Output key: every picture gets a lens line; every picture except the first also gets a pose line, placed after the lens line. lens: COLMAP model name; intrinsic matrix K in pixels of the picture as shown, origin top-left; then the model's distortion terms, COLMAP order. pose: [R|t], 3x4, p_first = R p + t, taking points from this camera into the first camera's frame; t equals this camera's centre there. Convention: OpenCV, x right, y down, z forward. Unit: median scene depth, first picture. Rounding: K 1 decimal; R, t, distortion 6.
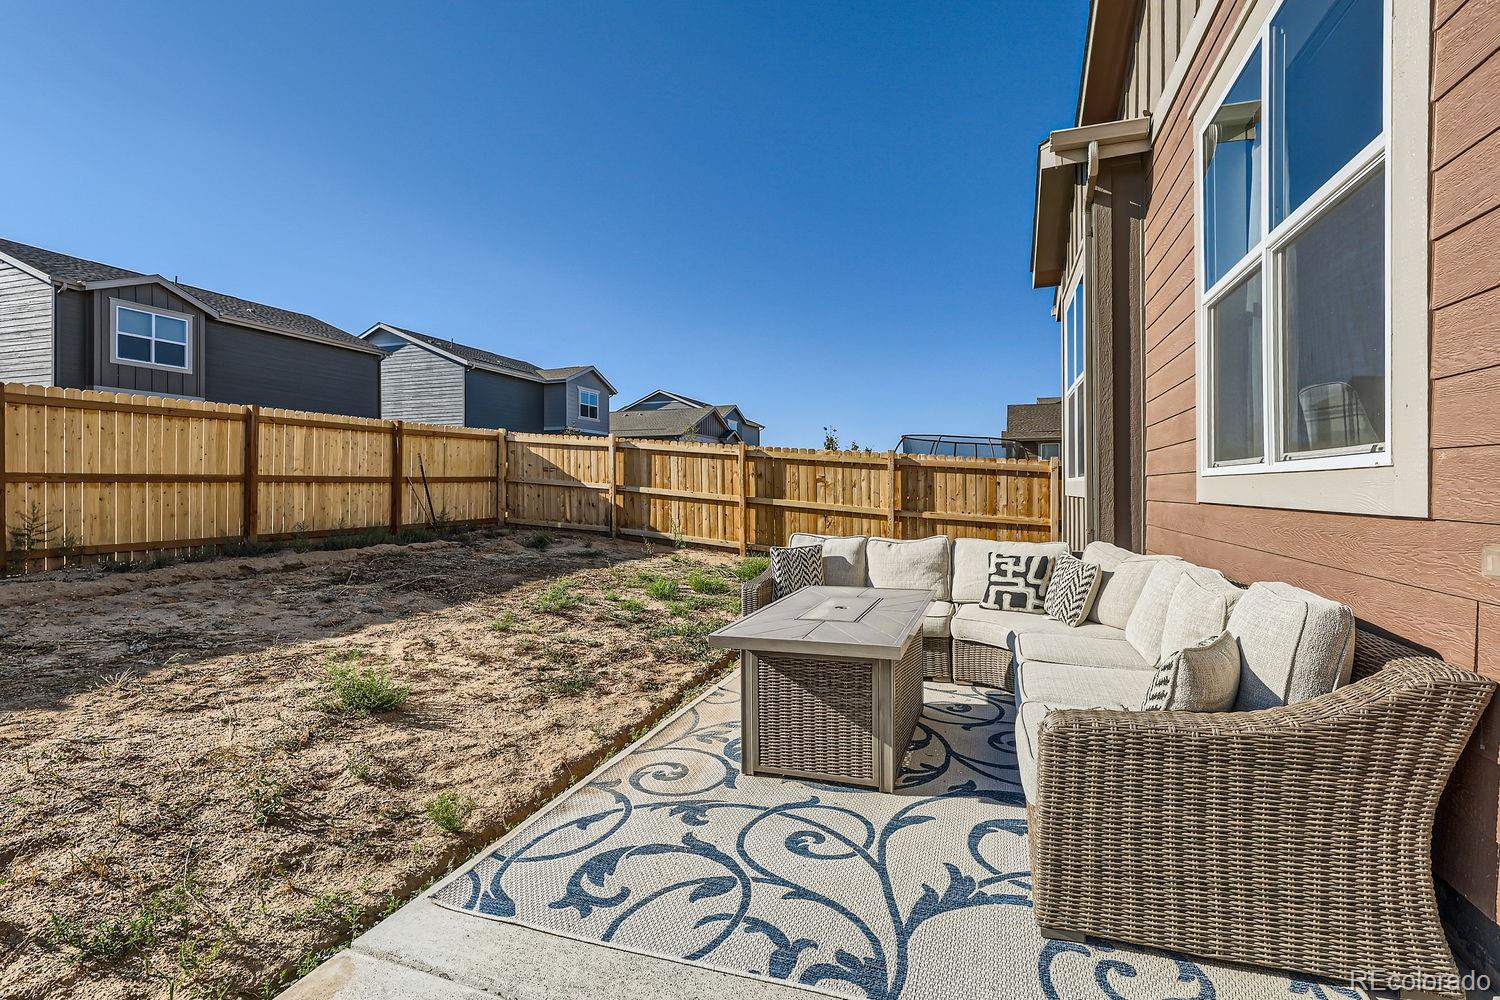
lens RADIAL K [[695.6, 0, 752.3], [0, 695.6, 478.6], [0, 0, 1]] dist [-0.002511, 0.005855]
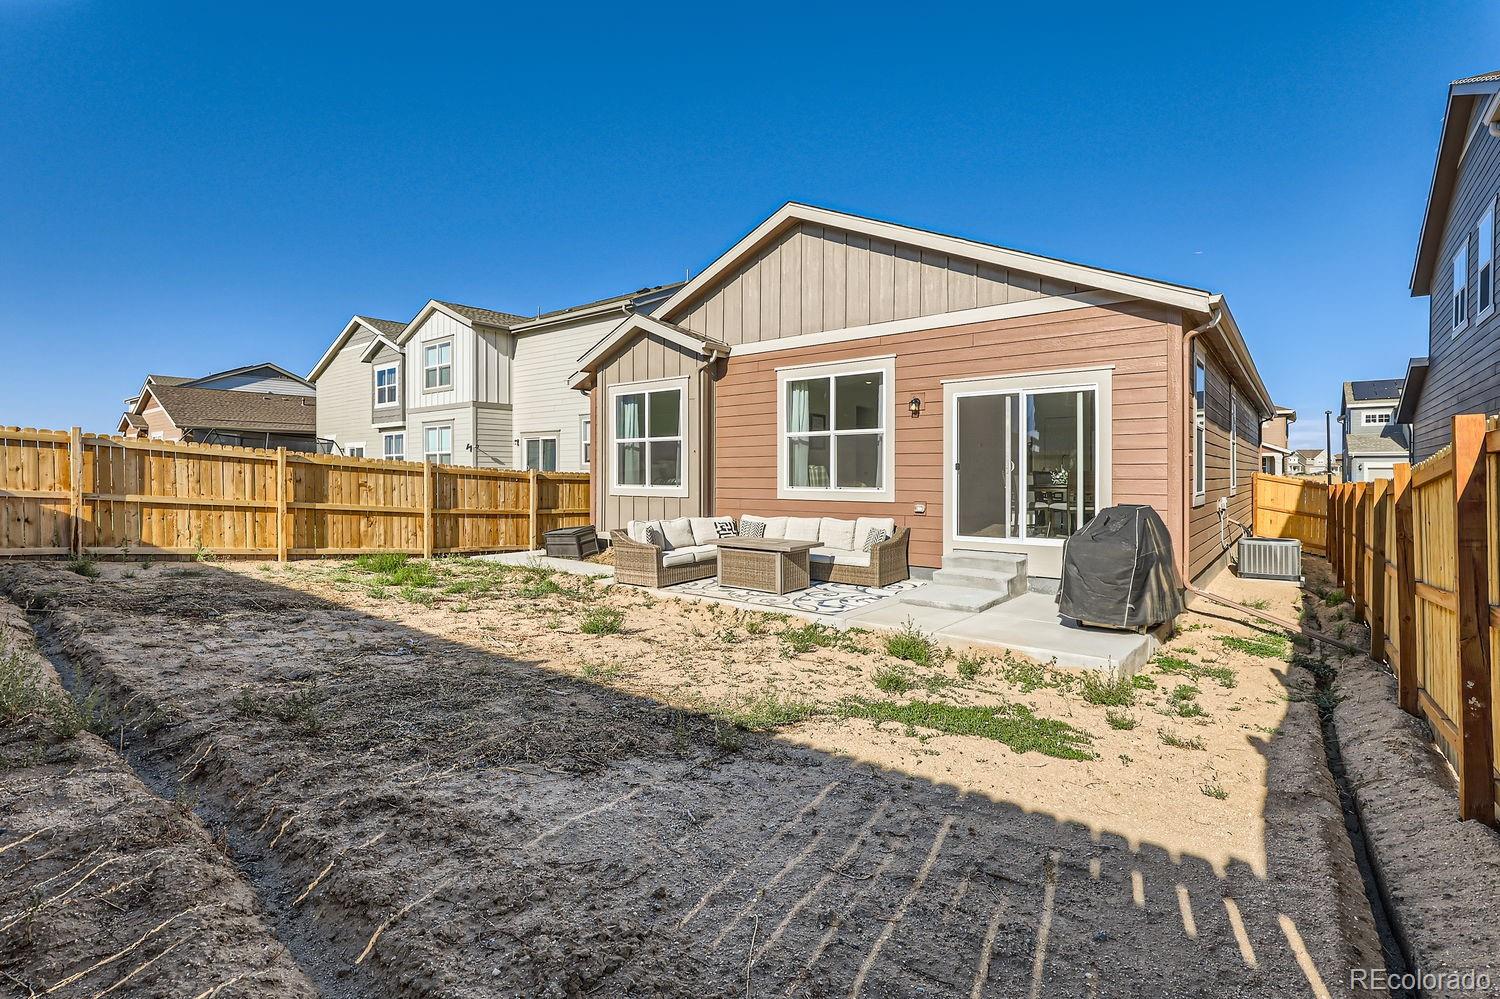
lens RADIAL K [[695.6, 0, 752.3], [0, 695.6, 478.1], [0, 0, 1]] dist [-0.002511, 0.005855]
pose [[0.330544, -0.001159, 0.943790, -0.741344], [-0.011597, 0.999919, 0.005290, -0.021626], [-0.943719, -0.012694, 0.330503, 0.033123]]
